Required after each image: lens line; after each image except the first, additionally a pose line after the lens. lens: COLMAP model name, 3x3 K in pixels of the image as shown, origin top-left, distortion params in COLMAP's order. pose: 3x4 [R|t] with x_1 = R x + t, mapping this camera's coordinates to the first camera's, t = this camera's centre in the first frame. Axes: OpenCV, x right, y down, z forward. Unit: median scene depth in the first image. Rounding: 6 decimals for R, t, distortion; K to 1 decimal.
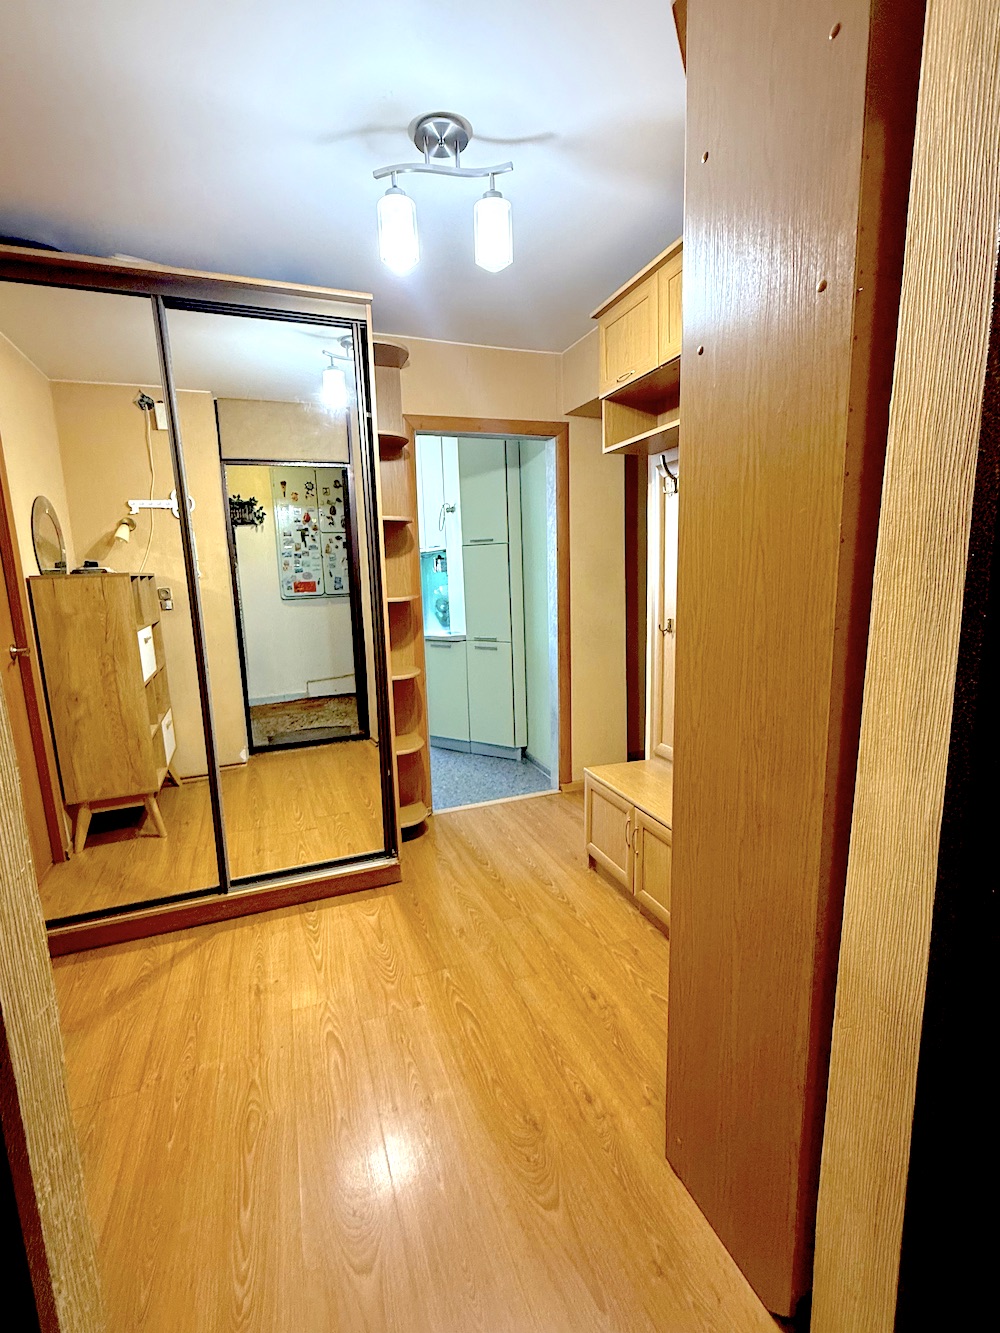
lens RADIAL K [[599.5, 0, 493.5], [0, 599.5, 668.8], [0, 0, 1]] dist [0.002177, 0.000704]
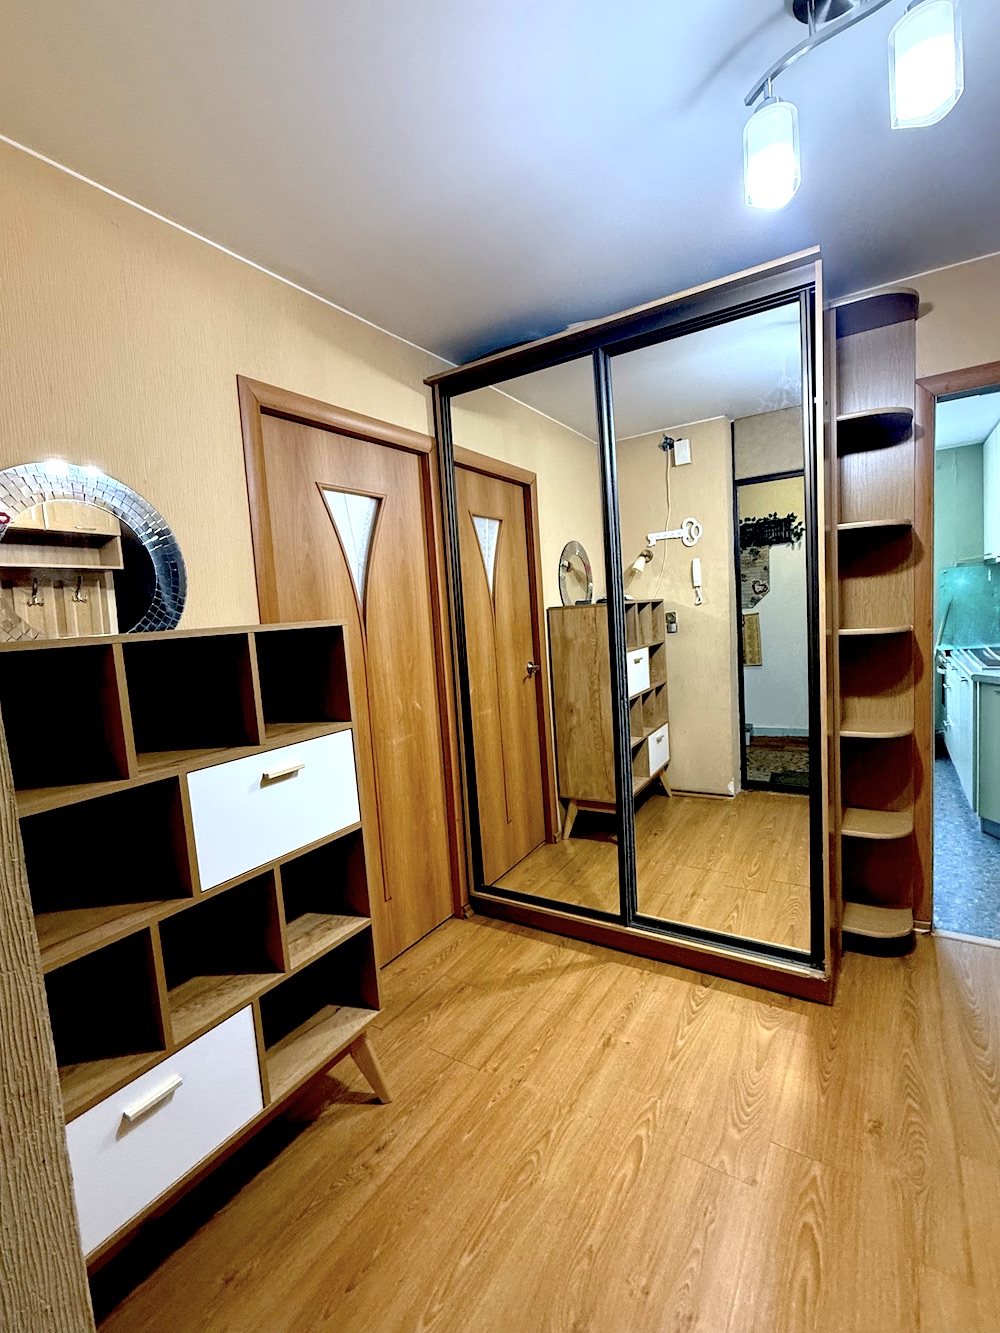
lens RADIAL K [[599.5, 0, 500.1], [0, 599.5, 667.1], [0, 0, 1]] dist [0.002177, 0.000704]
pose [[0.597627, 0.065788, -0.799071, 0.172601], [-0.090170, 0.995820, 0.014549, -0.041790], [0.796688, 0.063357, 0.601061, 0.190674]]
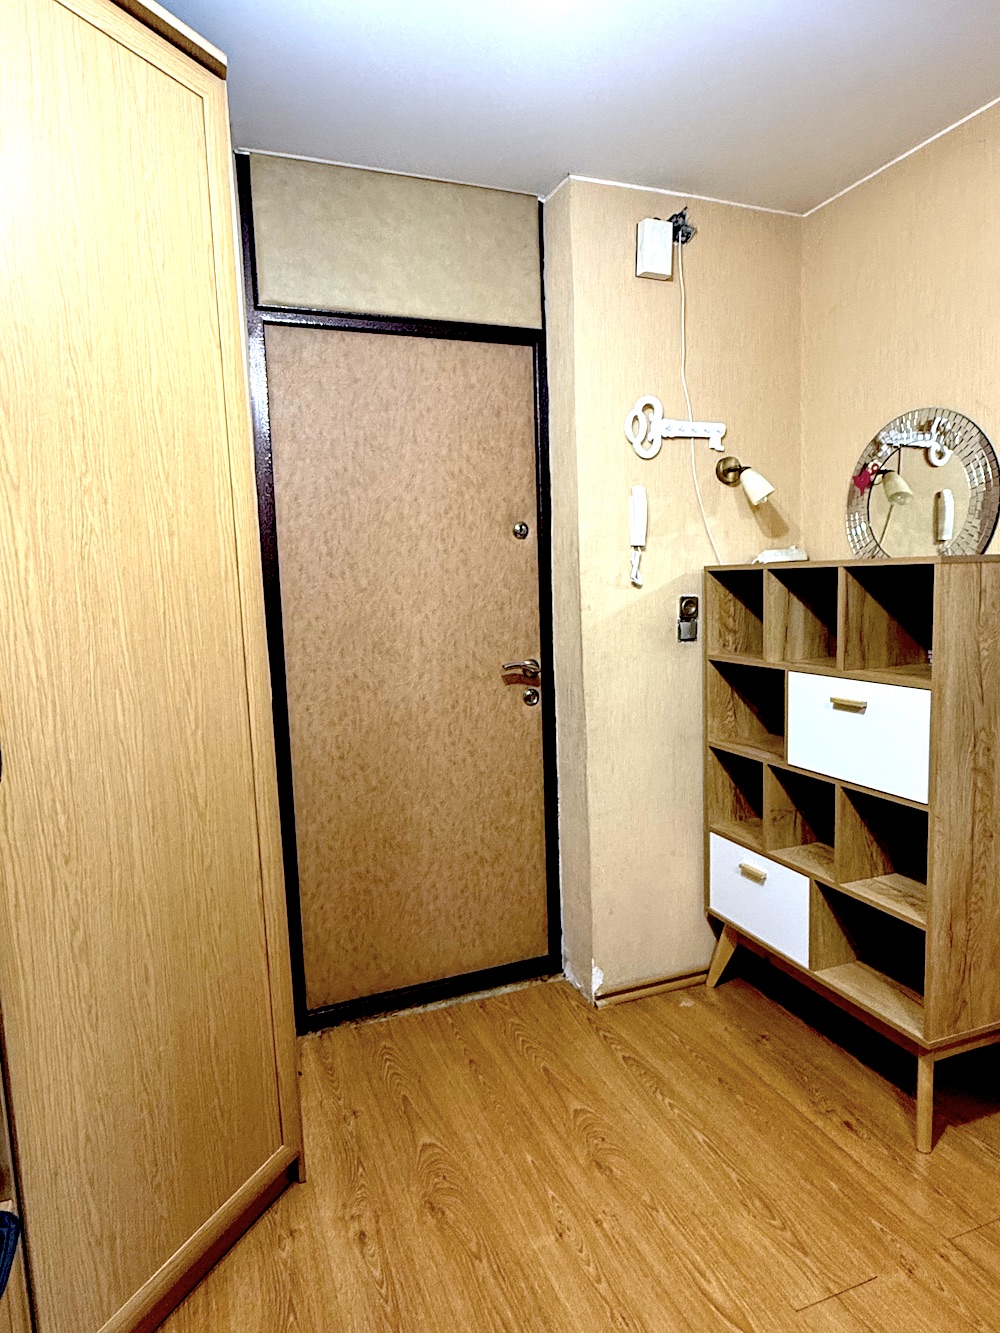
lens RADIAL K [[807.2, 0, 503.7], [0, 807.2, 663.0], [0, 0, 1]] dist [0.004377, 0.000938]
pose [[-0.997871, 0.063215, -0.016019, -0.037961], [0.056147, 0.957764, 0.282019, -0.191544], [0.033170, 0.280520, -0.959275, 1.081255]]
